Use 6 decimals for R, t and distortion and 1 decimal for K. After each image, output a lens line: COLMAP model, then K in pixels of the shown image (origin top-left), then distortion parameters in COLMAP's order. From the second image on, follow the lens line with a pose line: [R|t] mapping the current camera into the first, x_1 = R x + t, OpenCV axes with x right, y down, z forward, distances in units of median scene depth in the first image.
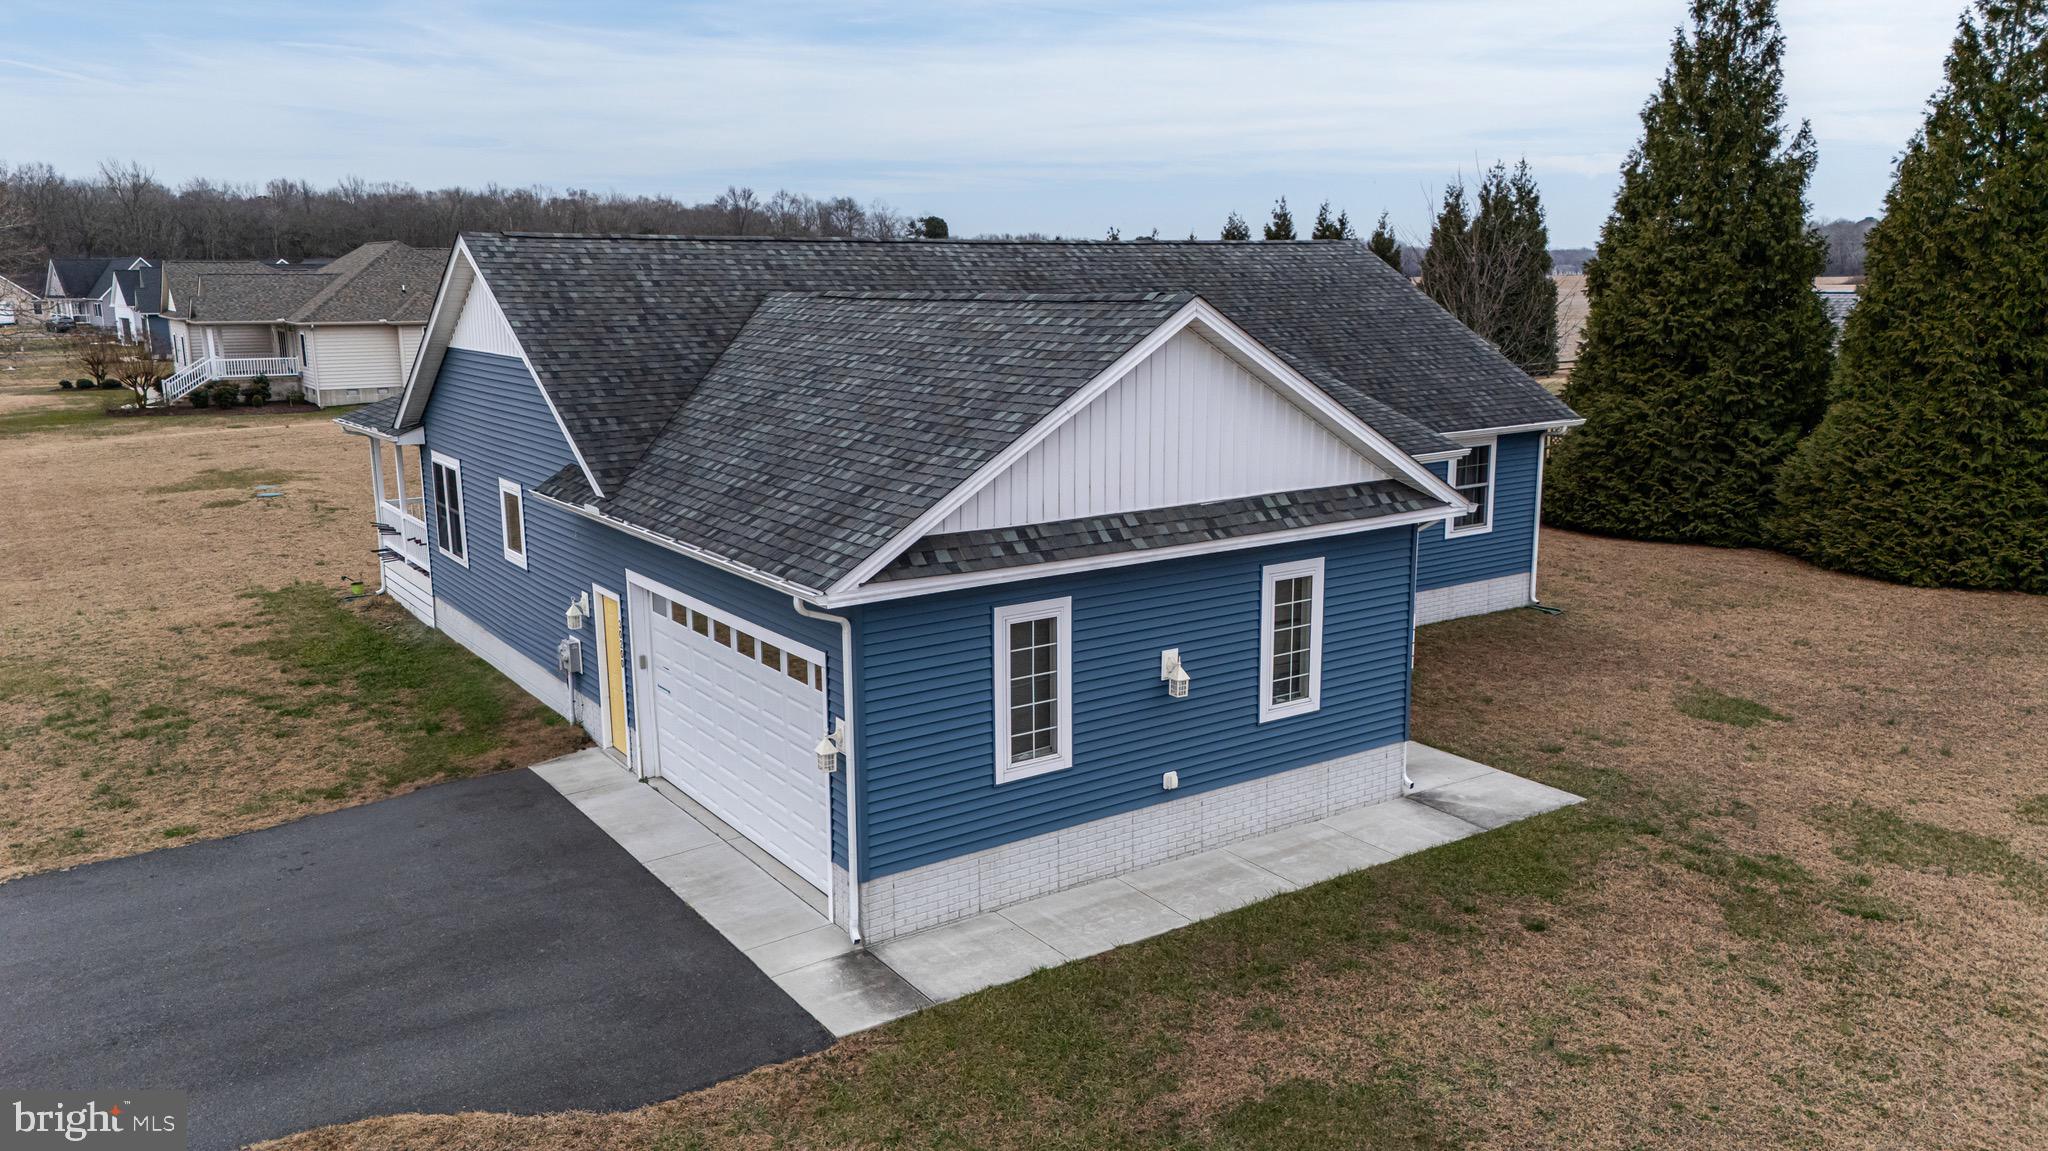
lens RADIAL K [[1496.9, 0, 1027.1], [0, 1496.9, 578.5], [0, 0, 1]] dist [0.077871, -0.070407]
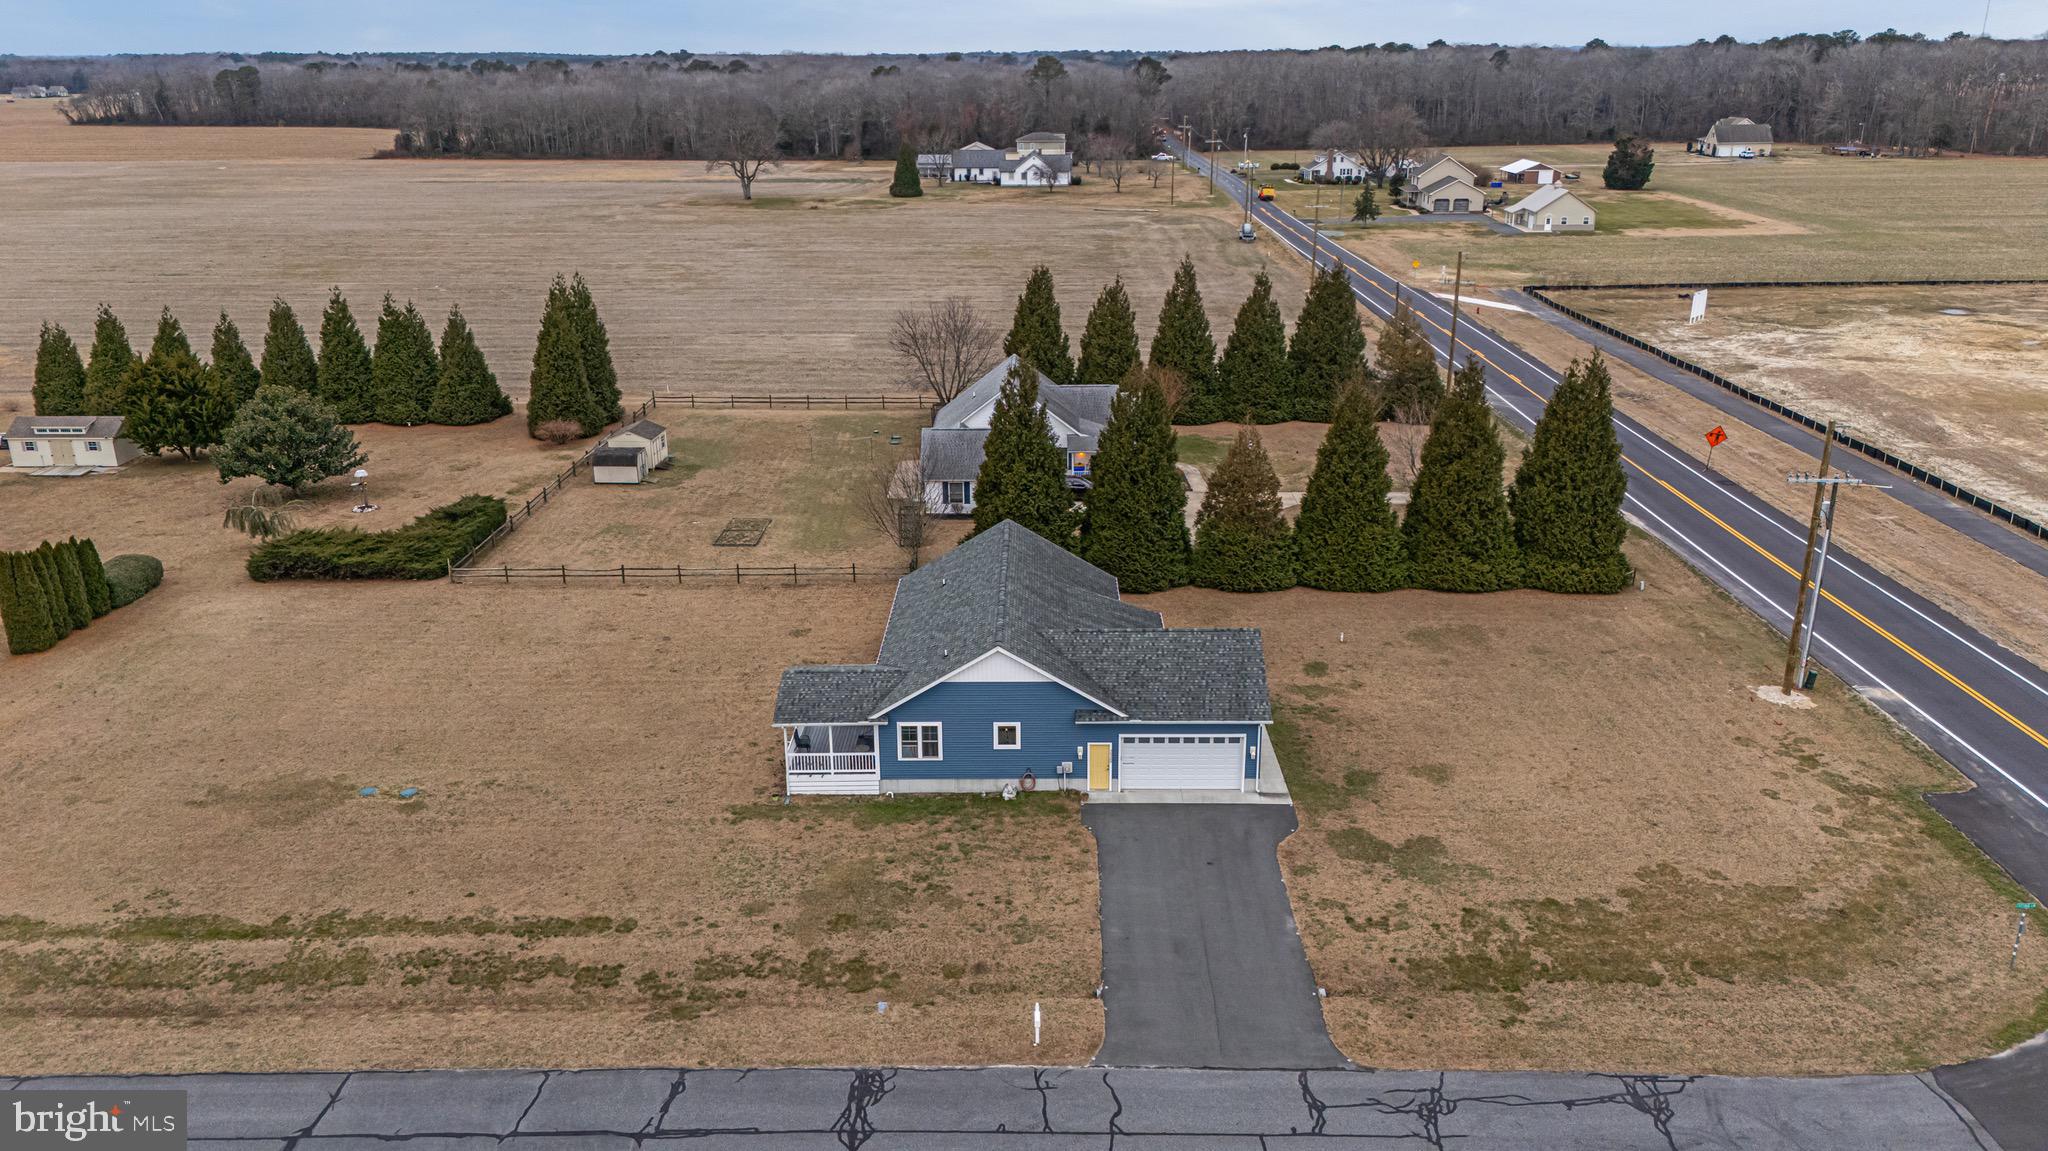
lens RADIAL K [[1496.9, 0, 1028.1], [0, 1496.9, 580.7], [0, 0, 1]] dist [0.077871, -0.070407]
pose [[0.570672, -0.266844, 0.776613, -3.050531], [0.165256, 0.963701, 0.209693, -1.134708], [-0.804378, 0.008674, 0.594054, -0.895382]]
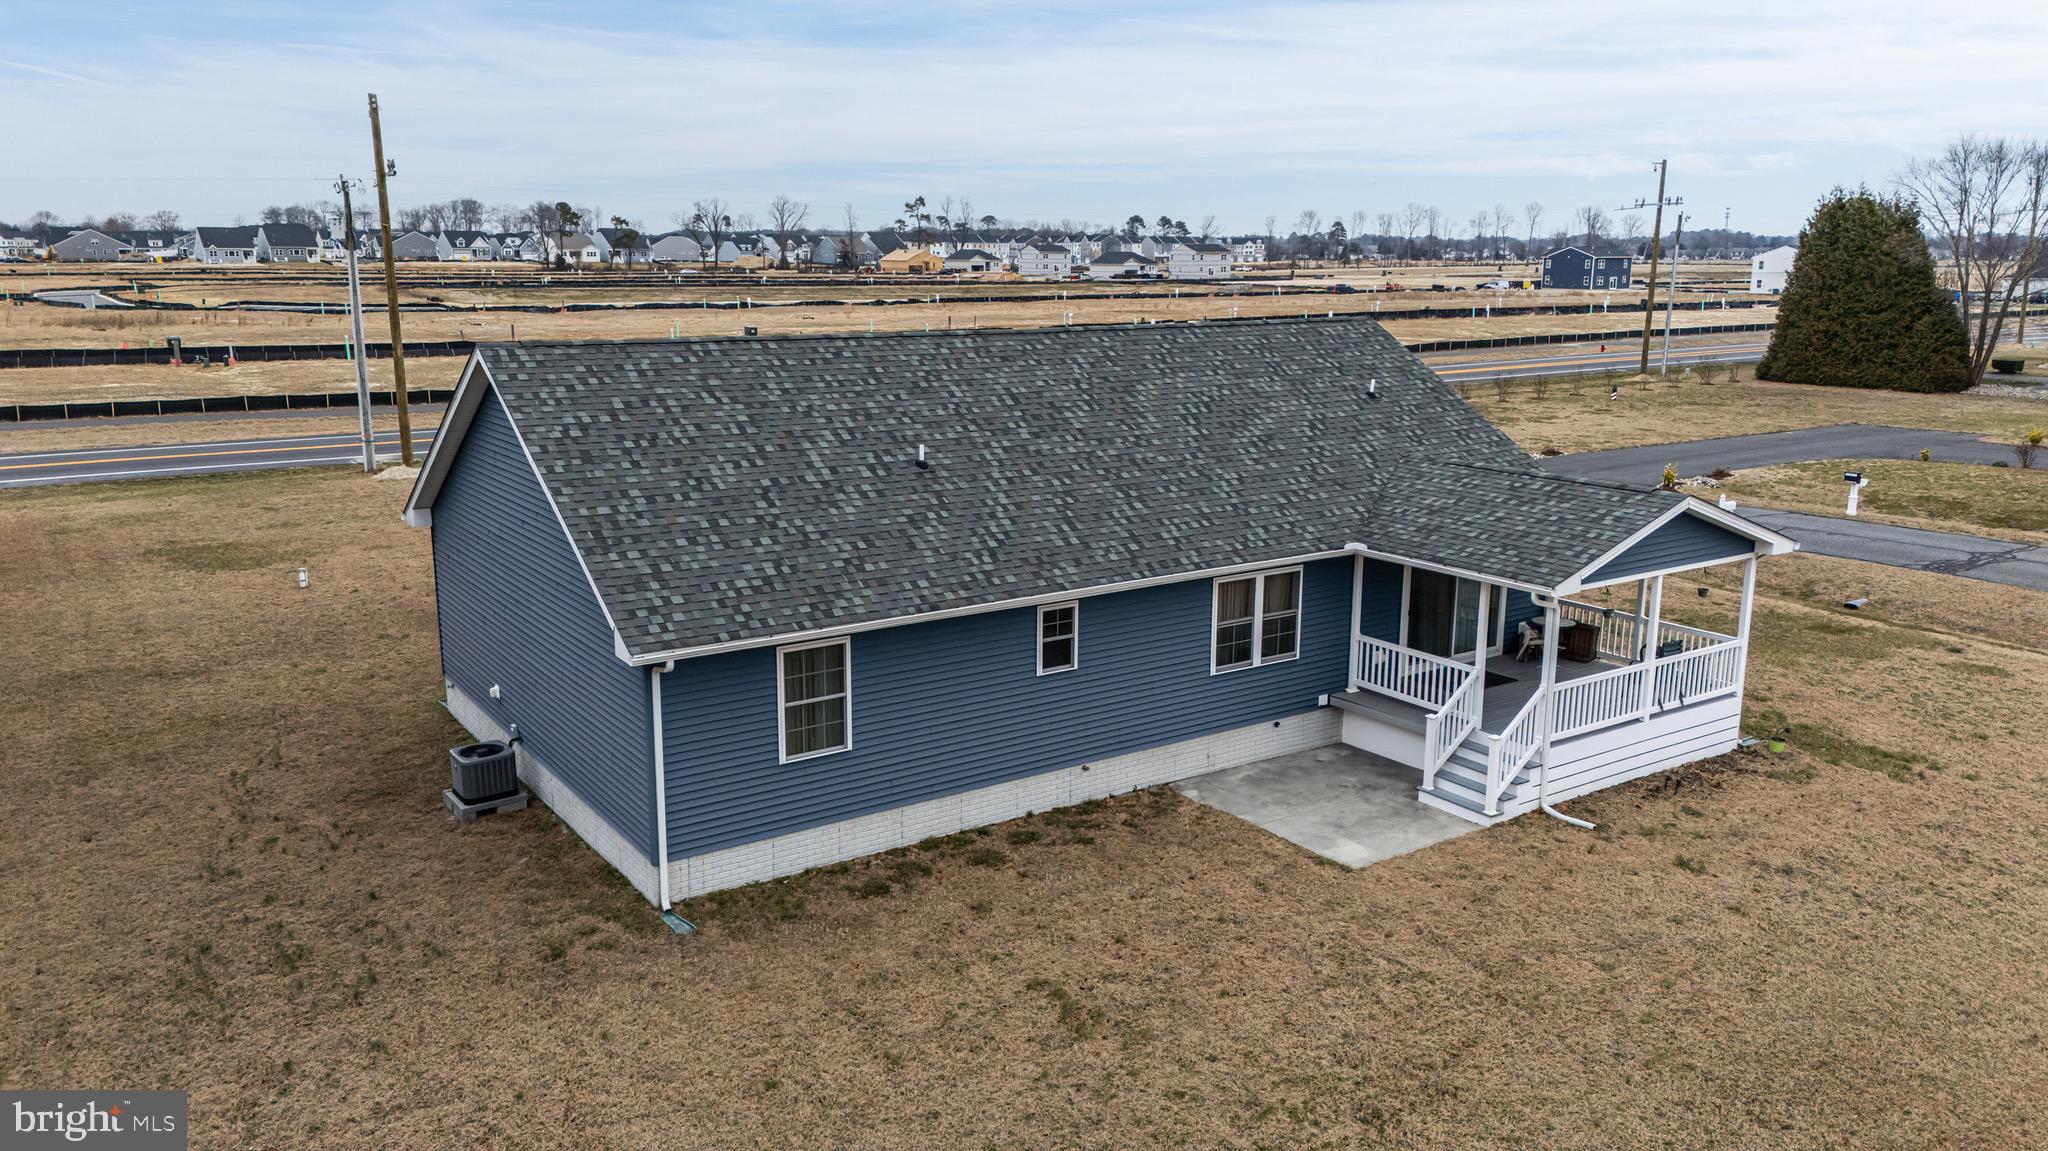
lens RADIAL K [[1496.9, 0, 1034.1], [0, 1496.9, 578.6], [0, 0, 1]] dist [0.077871, -0.070407]
pose [[-0.999985, 0.004643, -0.002902, -0.056149], [0.003076, 0.914814, 0.403864, -0.710657], [0.004530, 0.403849, -0.914815, 2.953603]]
